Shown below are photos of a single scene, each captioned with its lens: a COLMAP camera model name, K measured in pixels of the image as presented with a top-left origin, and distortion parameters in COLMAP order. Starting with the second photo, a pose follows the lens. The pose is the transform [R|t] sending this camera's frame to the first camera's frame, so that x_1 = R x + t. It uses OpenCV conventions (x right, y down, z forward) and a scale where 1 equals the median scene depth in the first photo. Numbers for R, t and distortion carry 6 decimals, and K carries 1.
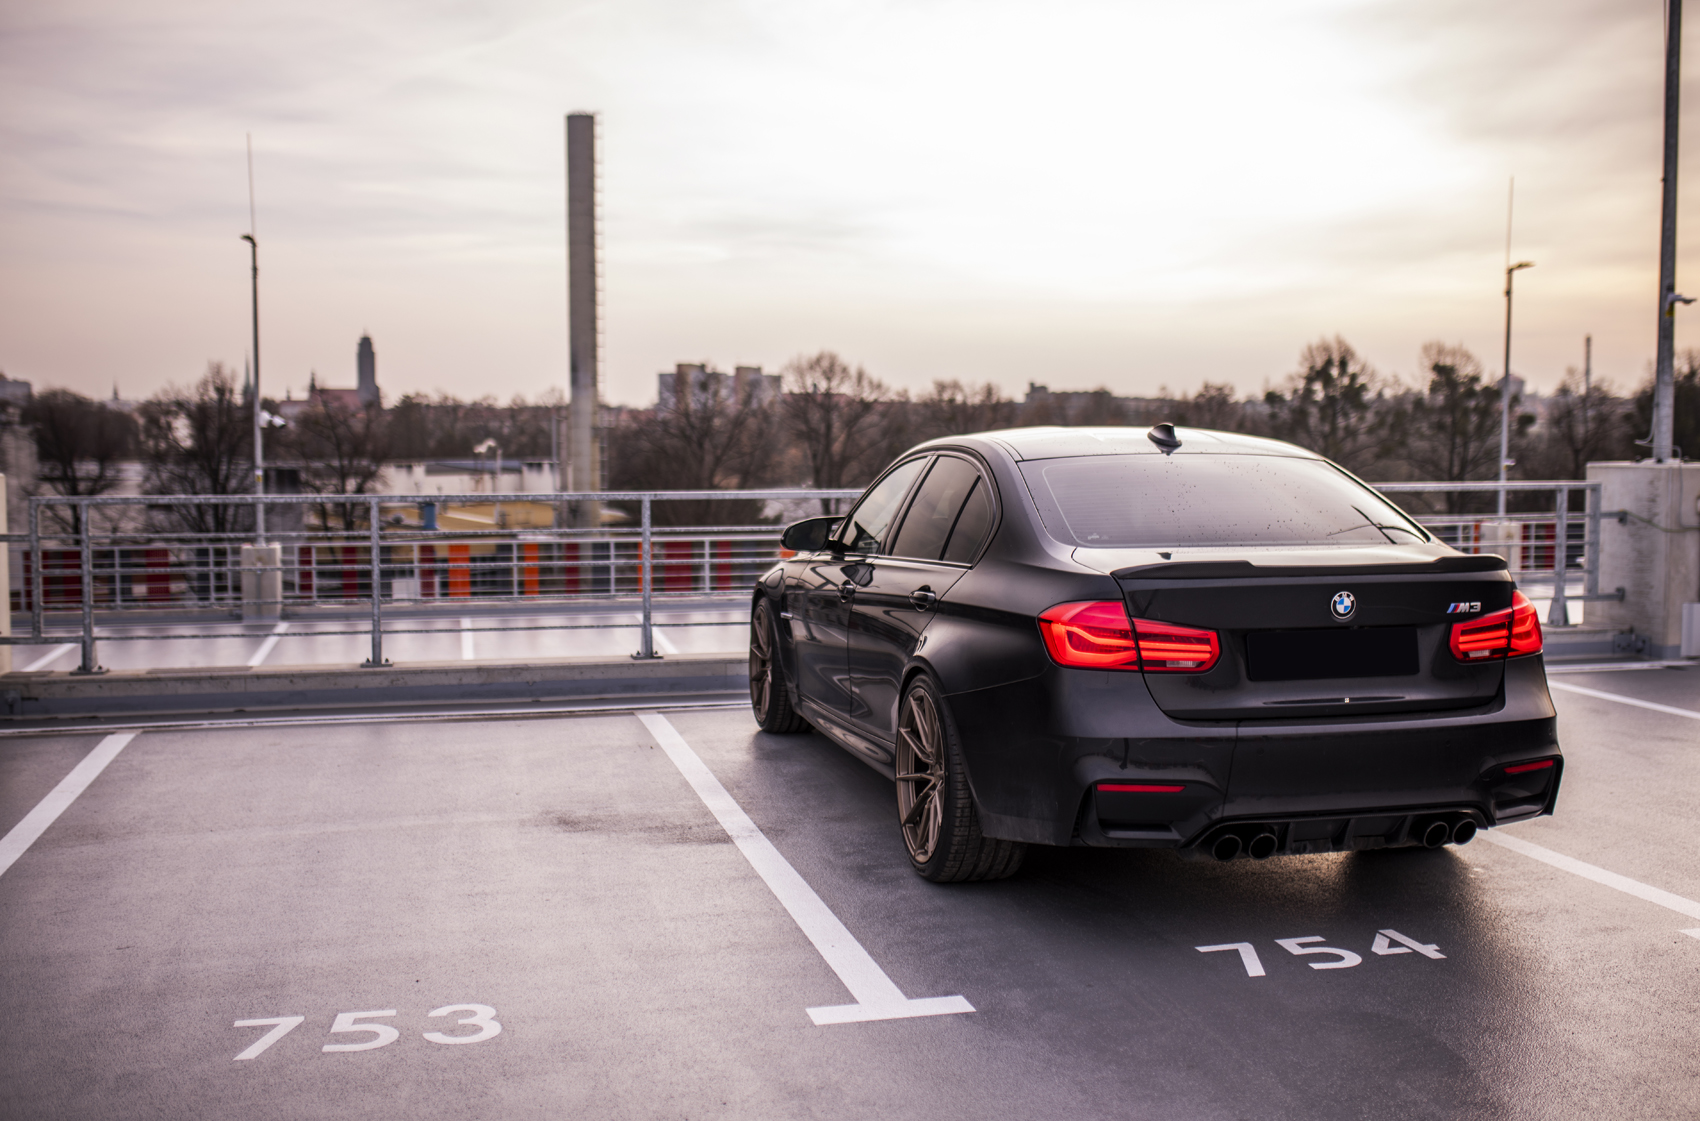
lens RADIAL K [[1751.3, 0, 850.0], [0, 1751.3, 560.5], [0, 0, 1]] dist [-0.033147, 0.002047]
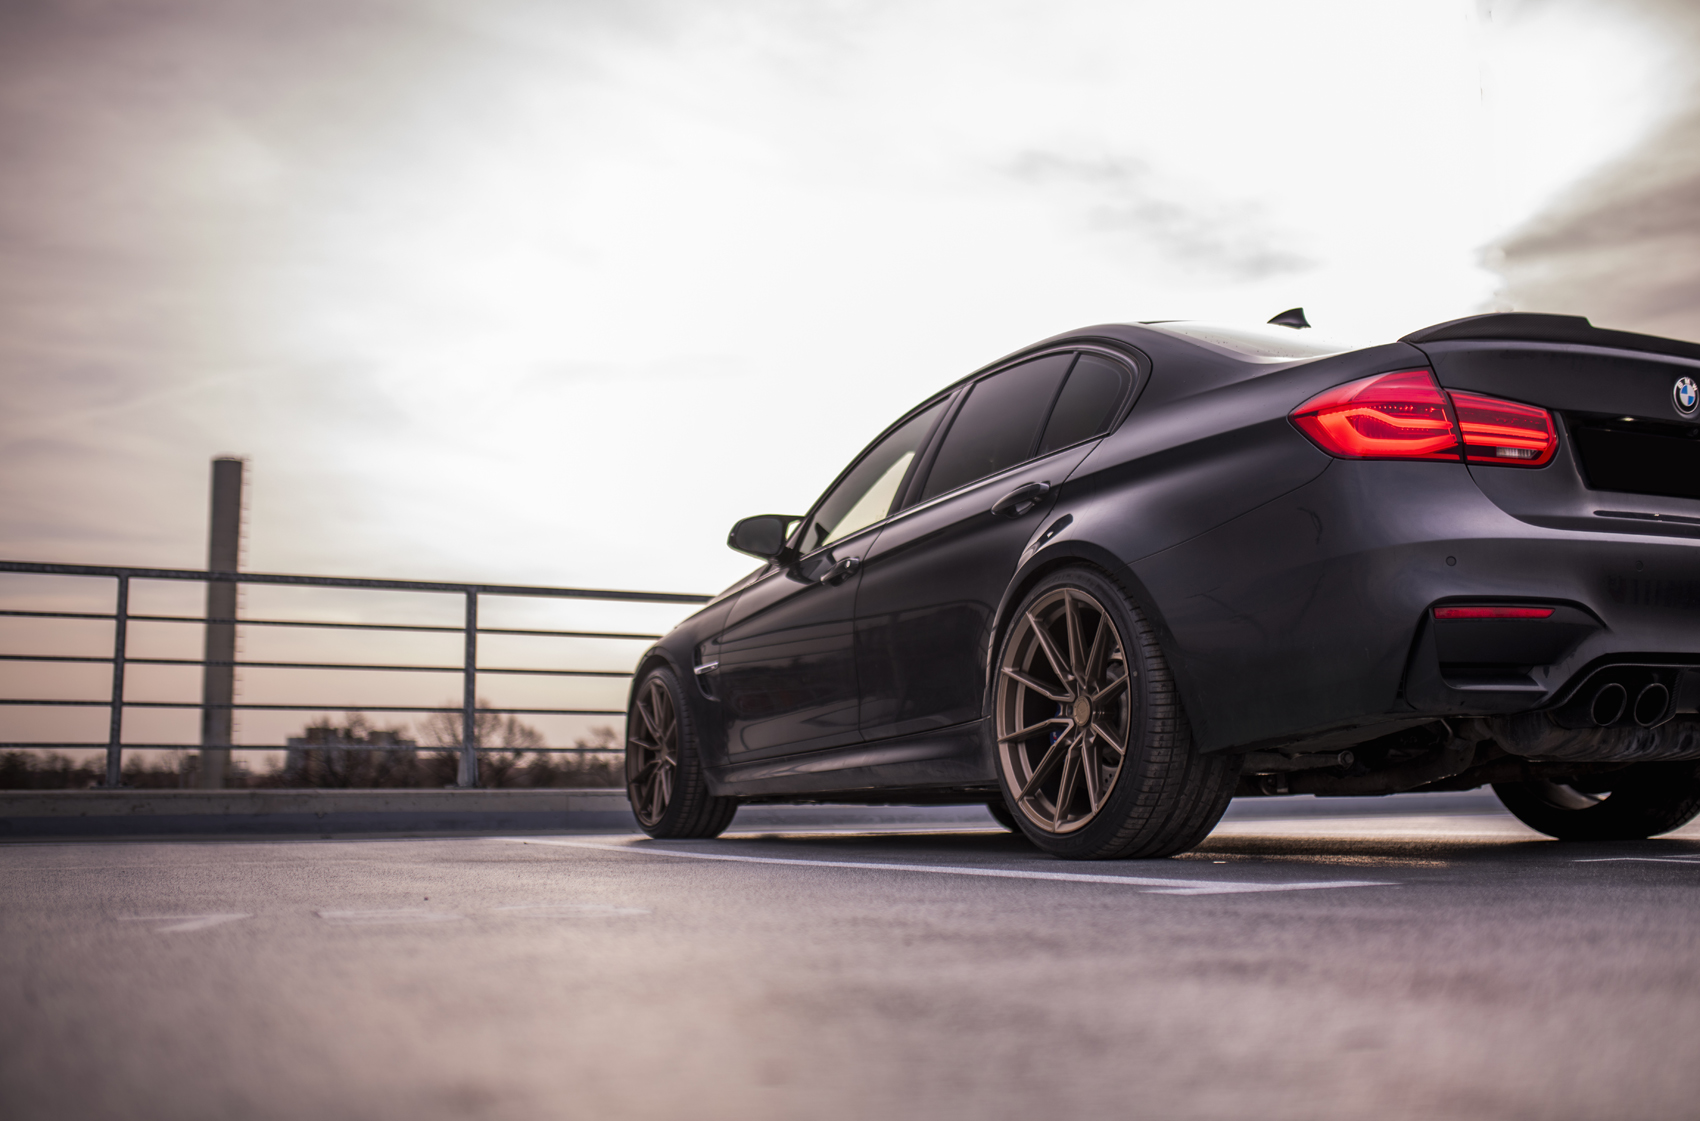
lens RADIAL K [[1696.5, 0, 850.0], [0, 1696.5, 560.5], [0, 0, 1]] dist [-0.022413, 0.005518]
pose [[0.976896, 0.021142, 0.212669, -0.187928], [0.025403, 0.976553, -0.213775, 0.205808], [-0.212202, 0.214238, 0.953453, 0.346322]]
